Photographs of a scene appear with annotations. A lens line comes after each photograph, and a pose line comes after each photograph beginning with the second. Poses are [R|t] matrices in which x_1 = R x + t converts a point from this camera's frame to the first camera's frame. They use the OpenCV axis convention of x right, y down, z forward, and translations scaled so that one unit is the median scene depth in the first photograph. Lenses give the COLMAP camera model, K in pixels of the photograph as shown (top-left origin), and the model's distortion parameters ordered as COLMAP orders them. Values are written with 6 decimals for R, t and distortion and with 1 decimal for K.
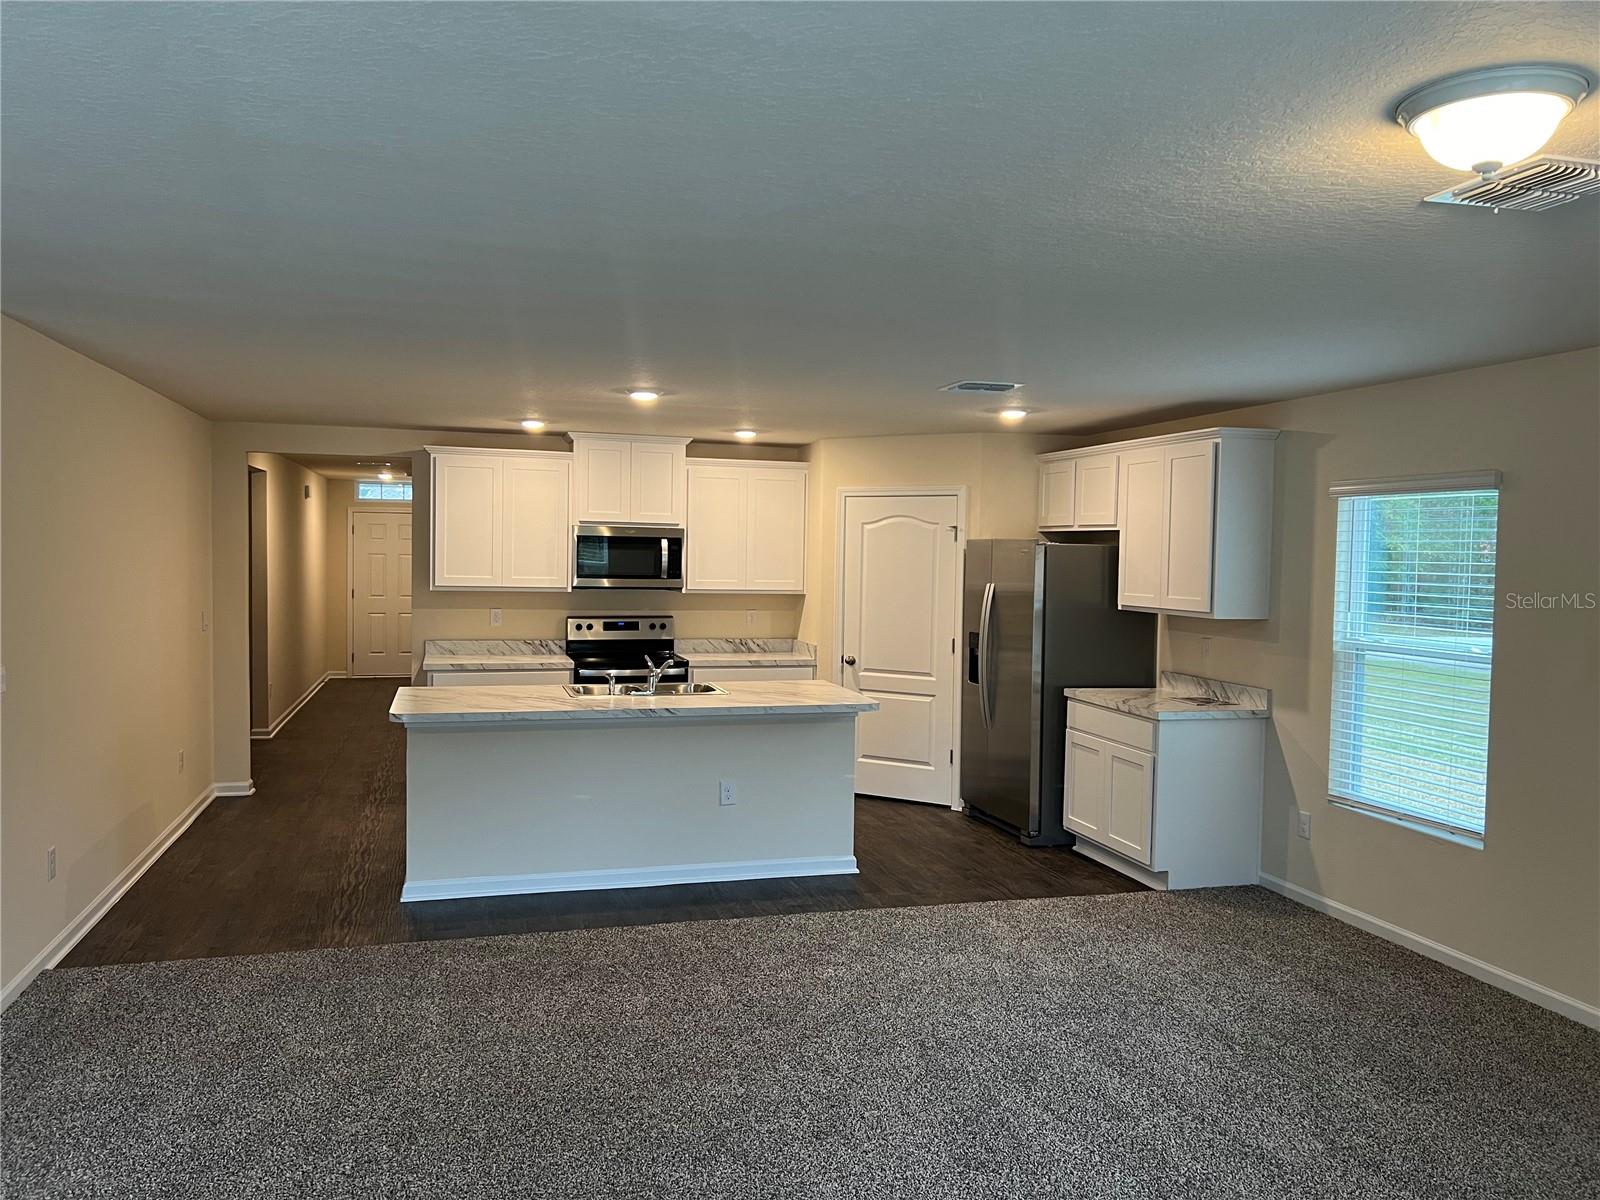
lens RADIAL K [[1198.2, 0, 795.8], [0, 1198.2, 601.9], [0, 0, 1]] dist [0.101279, -0.172773]
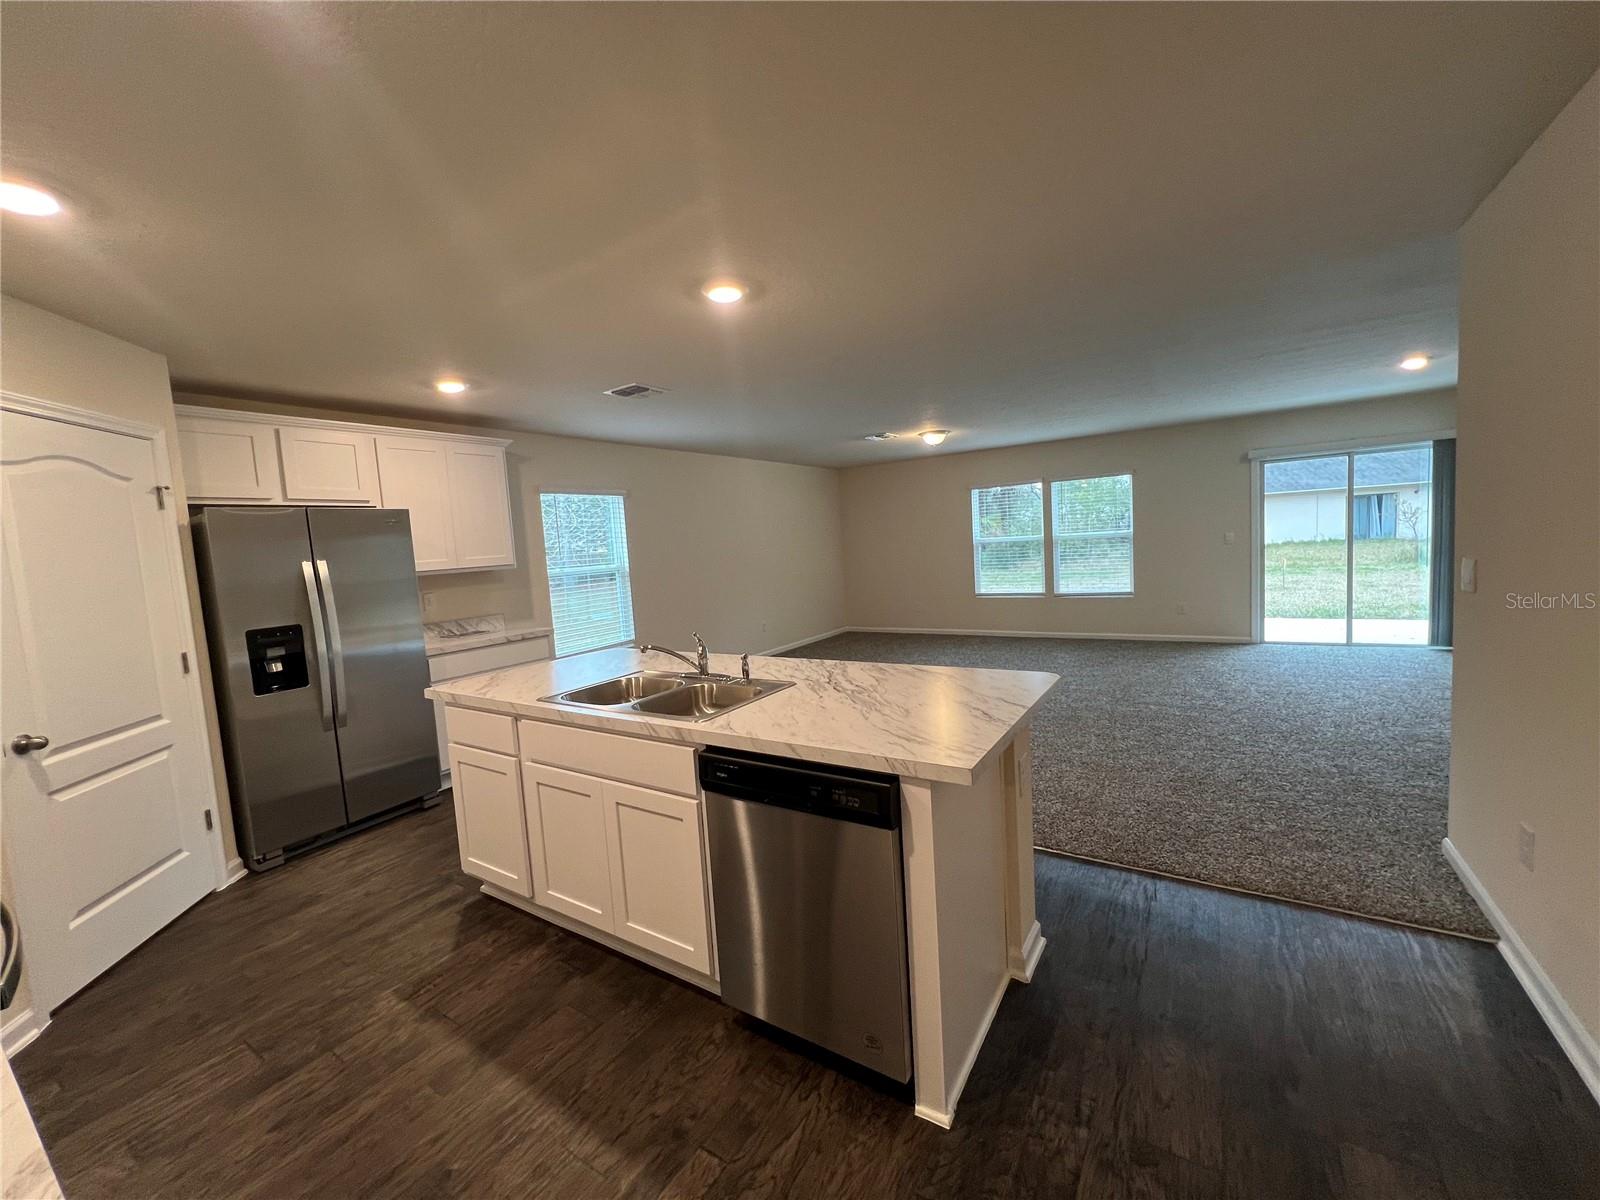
lens RADIAL K [[638.9, 0, 795.3], [0, 638.9, 595.8], [0, 0, 1]] dist [-0.000504, 0.000150]
pose [[-0.657020, -0.039966, 0.752813, -0.418787], [0.085570, 0.988186, 0.127144, -0.020103], [-0.749001, 0.147954, -0.645839, 1.095189]]
